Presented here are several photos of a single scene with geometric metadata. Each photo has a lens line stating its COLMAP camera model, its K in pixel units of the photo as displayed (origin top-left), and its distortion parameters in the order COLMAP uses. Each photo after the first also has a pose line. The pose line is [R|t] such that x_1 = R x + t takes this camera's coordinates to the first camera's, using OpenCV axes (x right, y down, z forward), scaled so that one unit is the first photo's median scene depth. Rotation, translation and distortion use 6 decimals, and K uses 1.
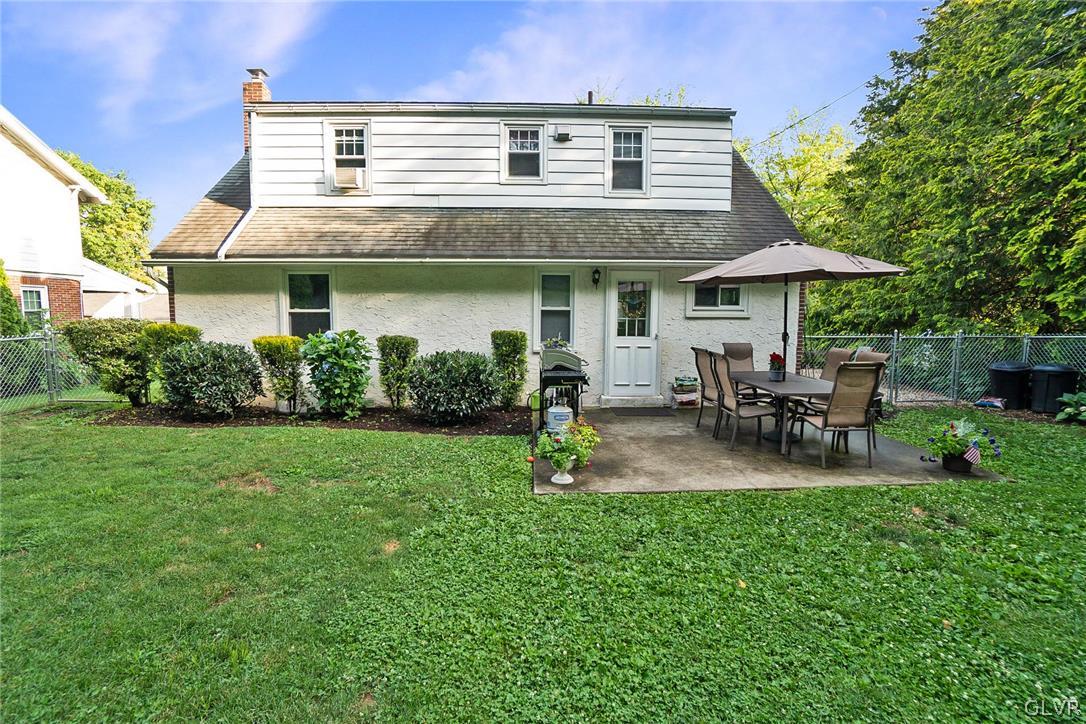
lens RADIAL K [[480.6, 0, 543.3], [0, 480.6, 362.2], [0, 0, 1]] dist [-0.044671, 0.012730]
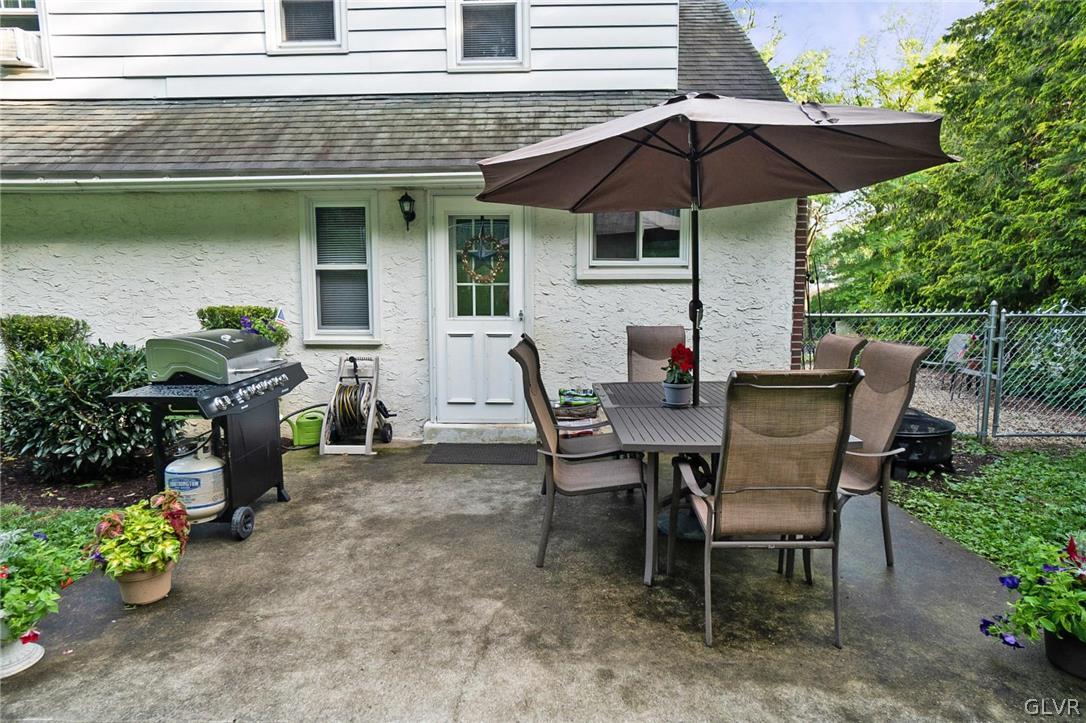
lens RADIAL K [[593.6, 0, 542.5], [0, 593.6, 362.3], [0, 0, 1]] dist [-0.012316, 0.007181]
pose [[0.997464, 0.000350, -0.071174, 0.306041], [0.000293, 0.999959, 0.009019, -0.006082], [0.071174, -0.009017, 0.997423, 0.317912]]
